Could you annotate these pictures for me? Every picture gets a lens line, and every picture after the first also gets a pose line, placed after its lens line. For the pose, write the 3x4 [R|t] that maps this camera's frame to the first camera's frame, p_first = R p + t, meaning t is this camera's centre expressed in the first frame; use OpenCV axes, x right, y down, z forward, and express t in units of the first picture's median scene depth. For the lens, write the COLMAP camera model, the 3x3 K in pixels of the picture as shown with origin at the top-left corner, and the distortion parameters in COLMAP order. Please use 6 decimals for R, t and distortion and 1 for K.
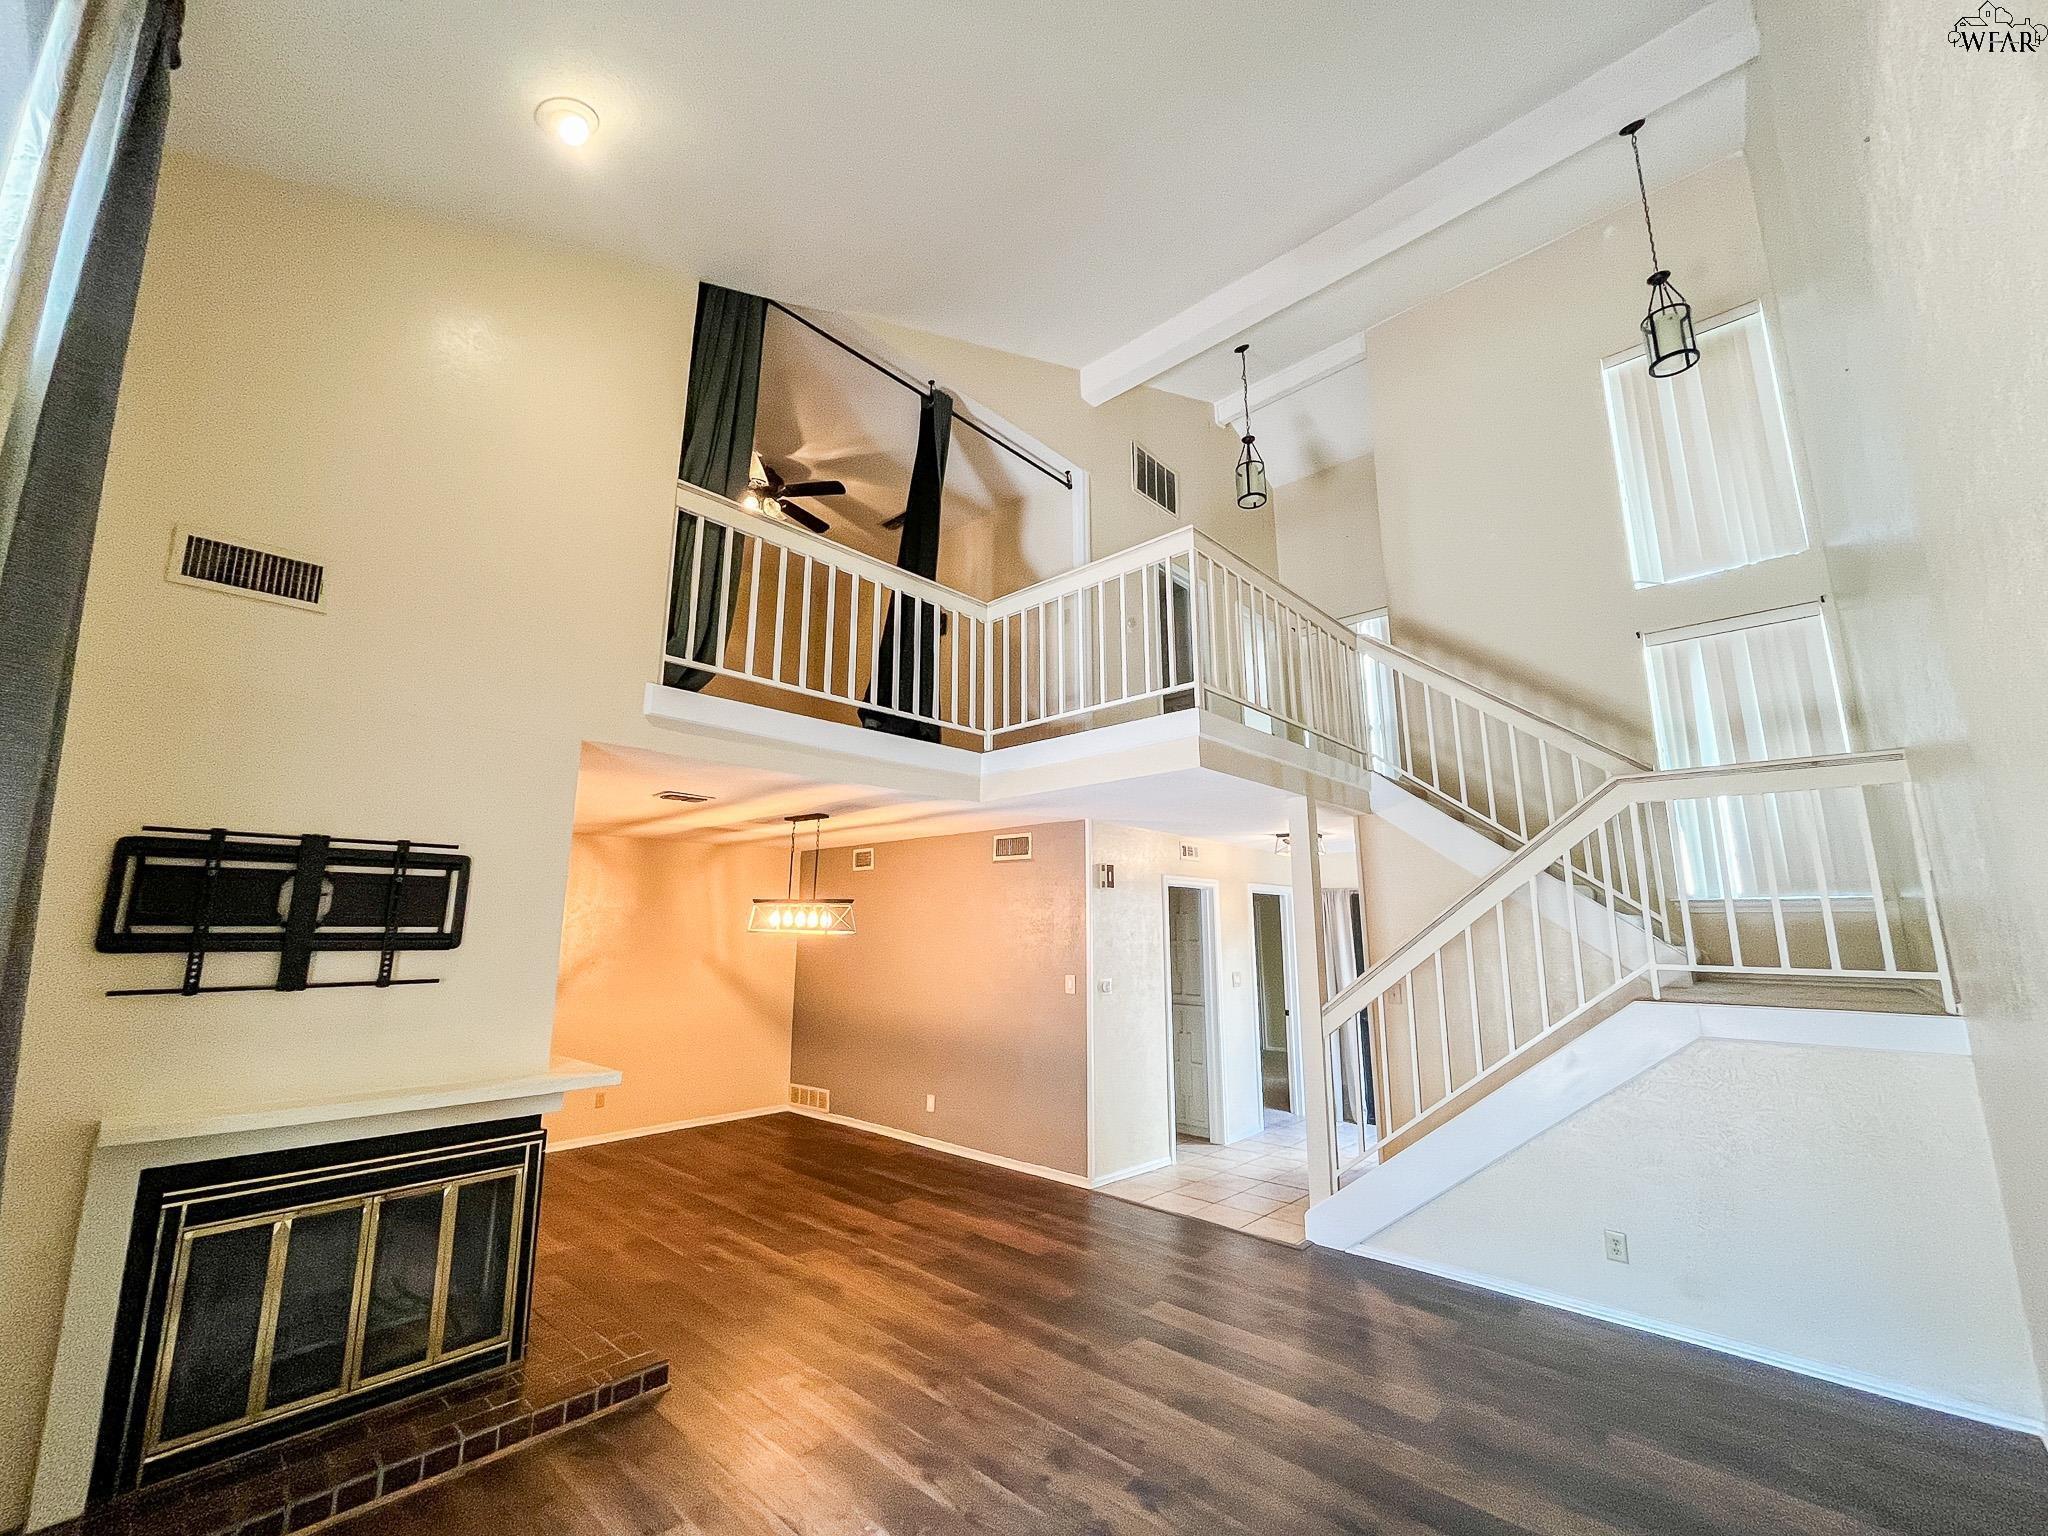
lens RADIAL K [[831.4, 0, 1020.9], [0, 831.4, 765.2], [0, 0, 1]] dist [-0.001369, -0.000253]
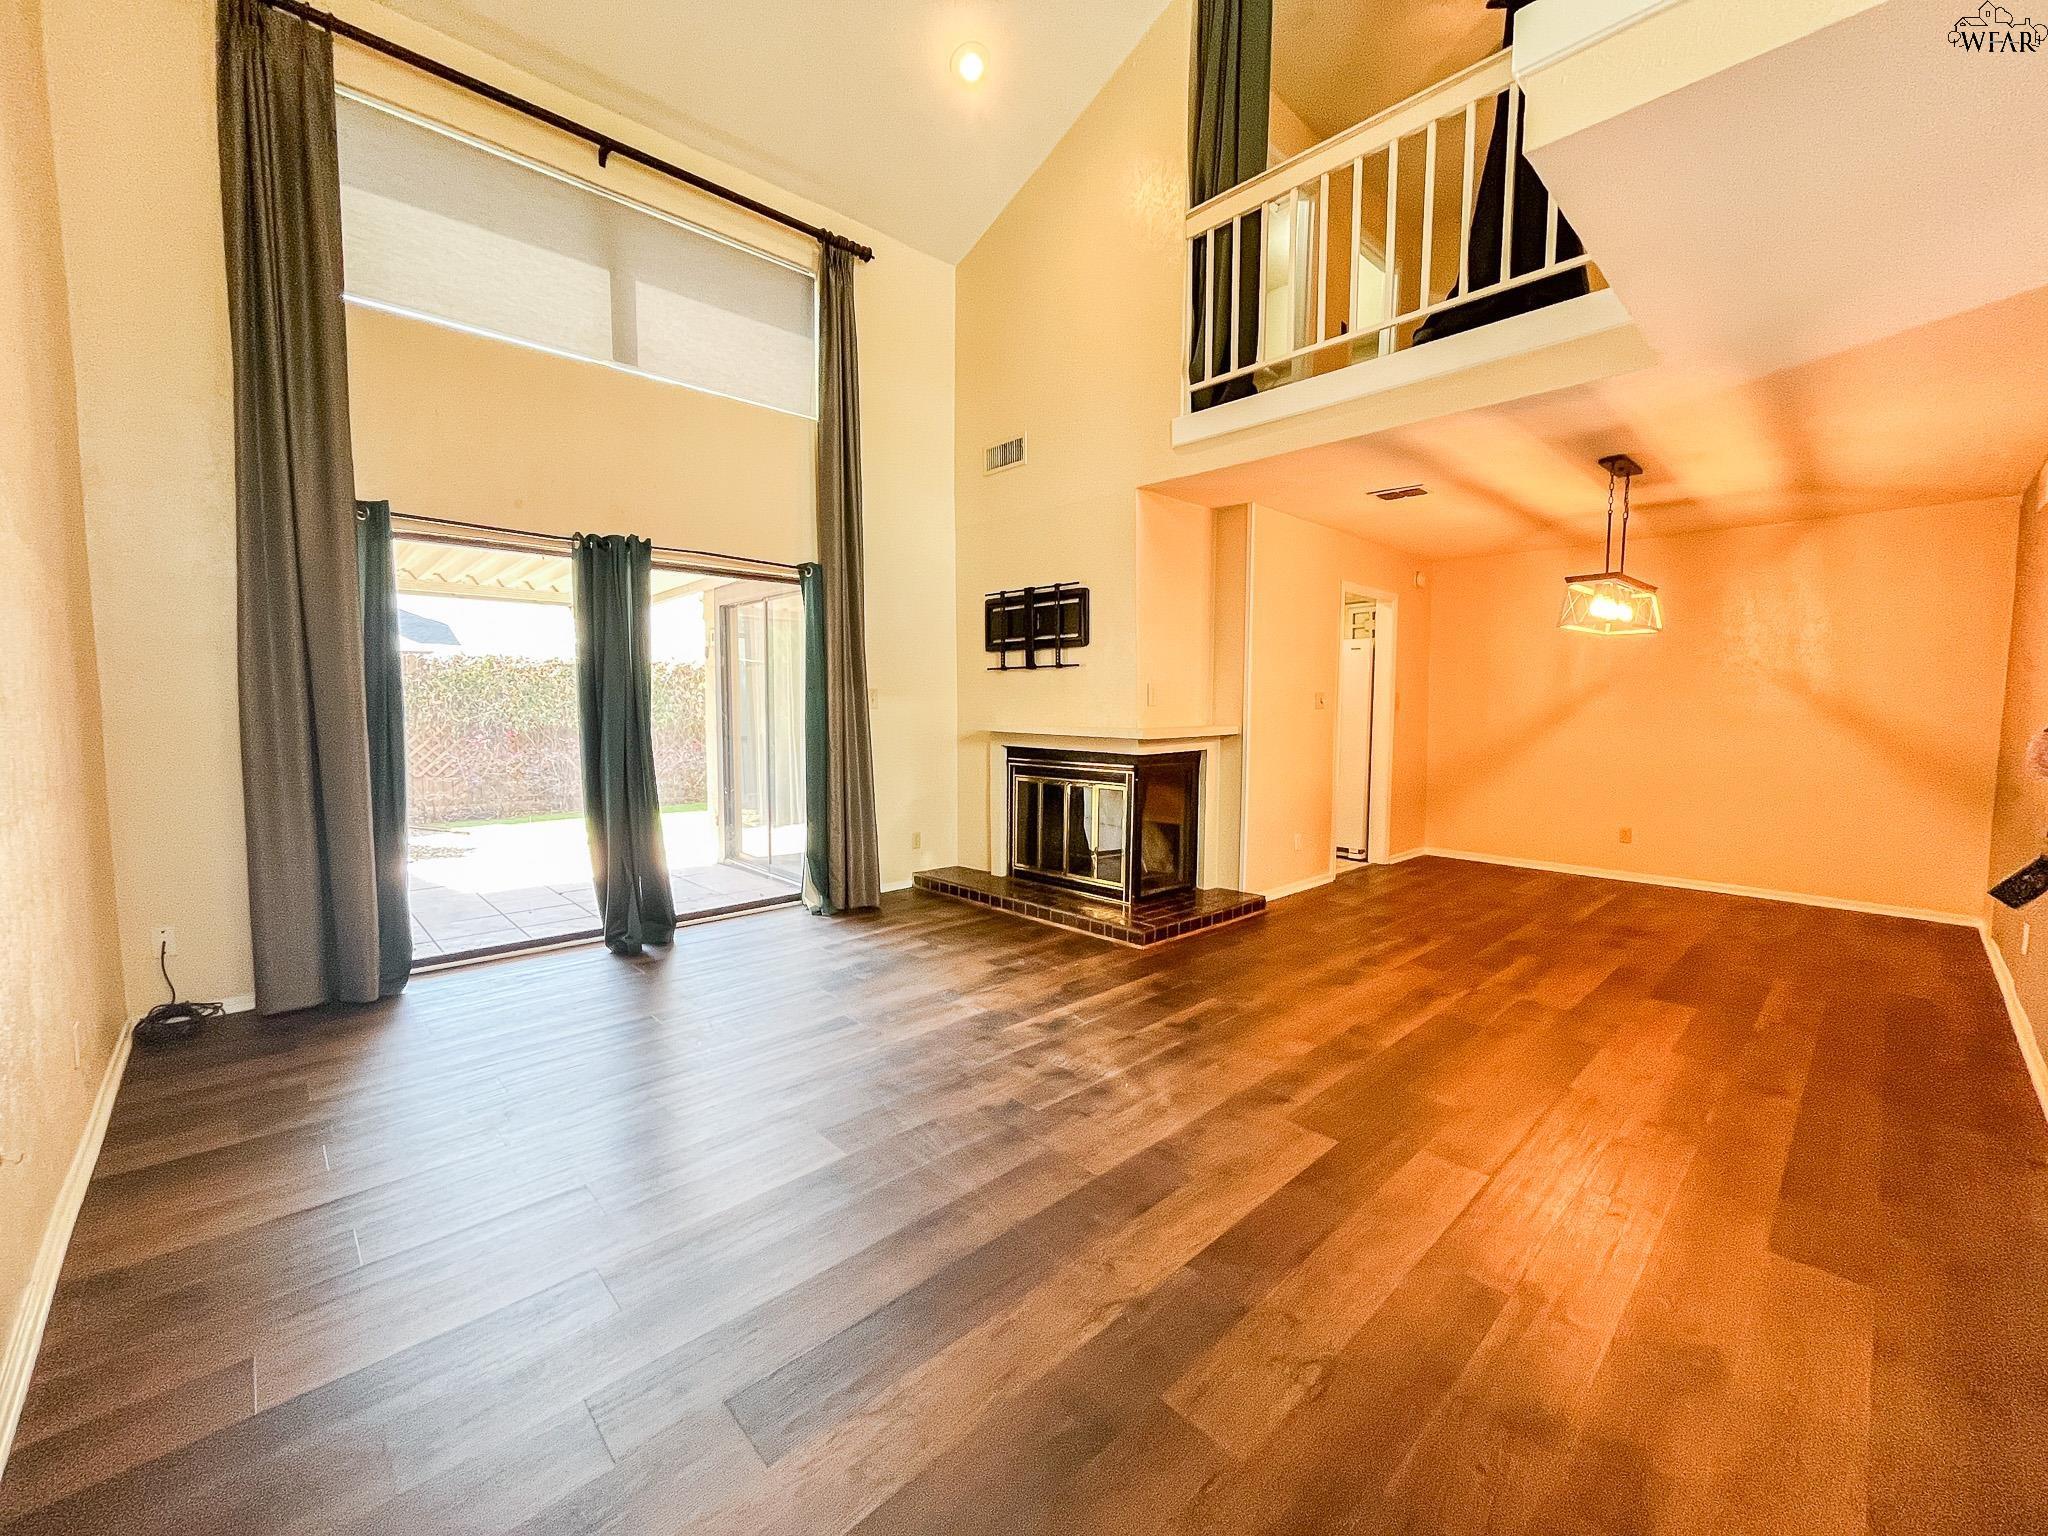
lens RADIAL K [[831.4, 0, 1020.9], [0, 831.4, 765.2], [0, 0, 1]] dist [-0.001369, -0.000253]
pose [[-0.069283, 0.074979, -0.994775, 0.732912], [0.190075, 0.979896, 0.060619, 0.254371], [0.979322, -0.184882, -0.082141, 0.756530]]
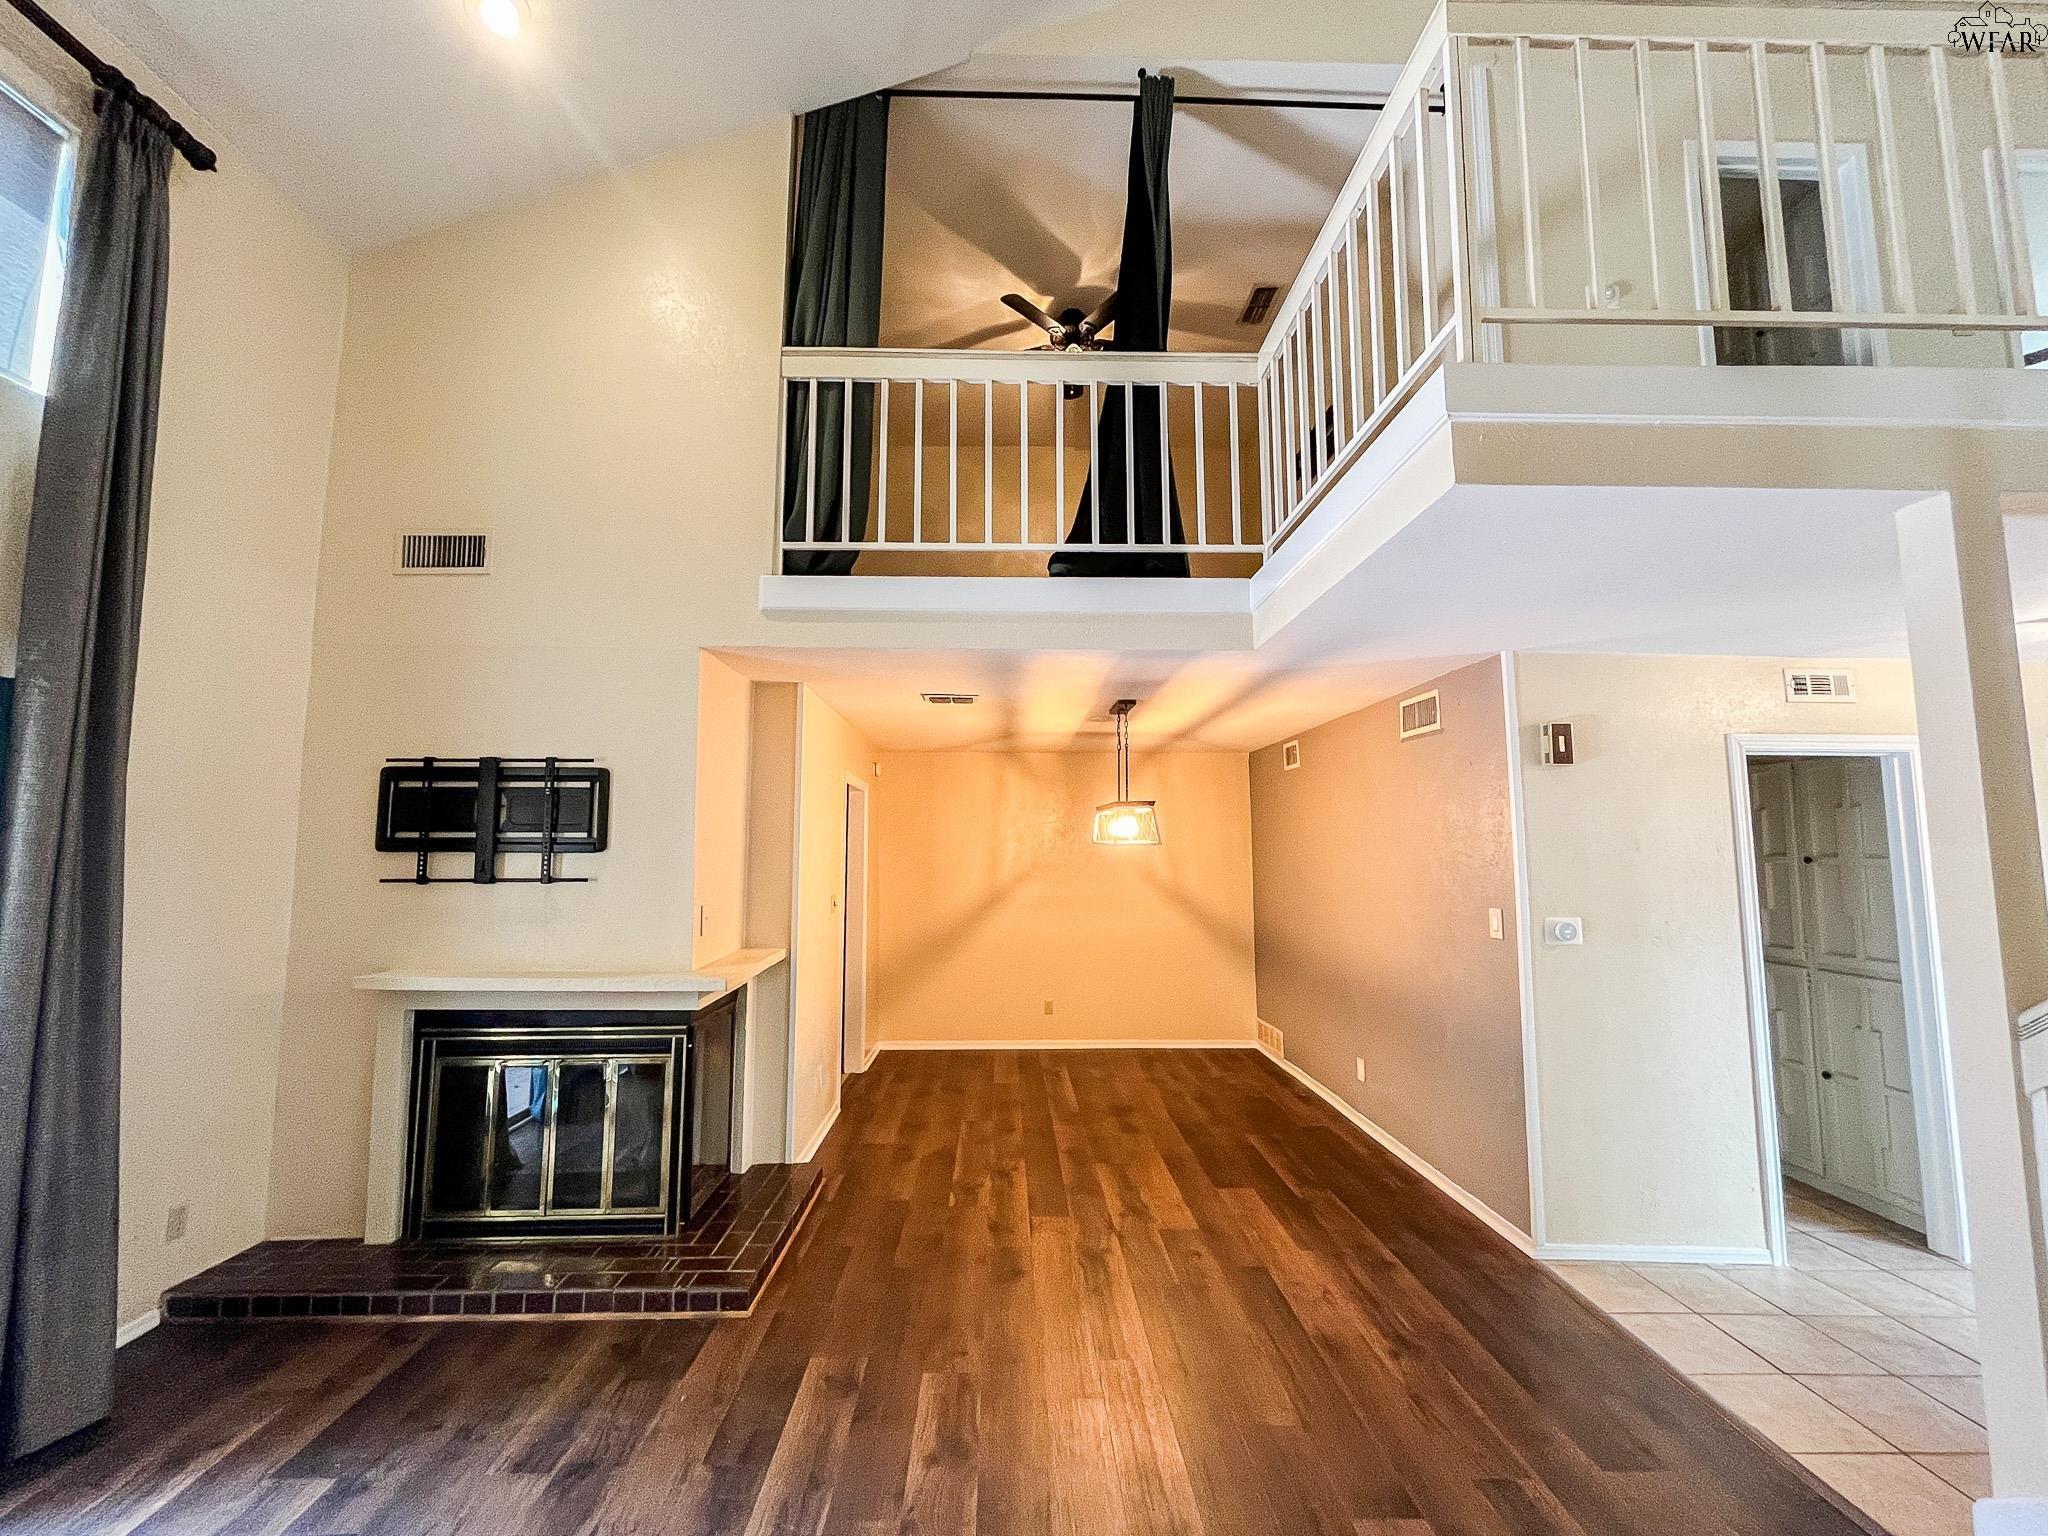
lens RADIAL K [[831.4, 0, 1020.9], [0, 831.4, 765.2], [0, 0, 1]] dist [-0.001369, -0.000253]
pose [[0.694777, -0.074183, -0.715389, 0.390585], [0.139651, 0.989651, 0.033005, 0.116315], [0.705537, -0.122836, 0.697947, 0.499656]]
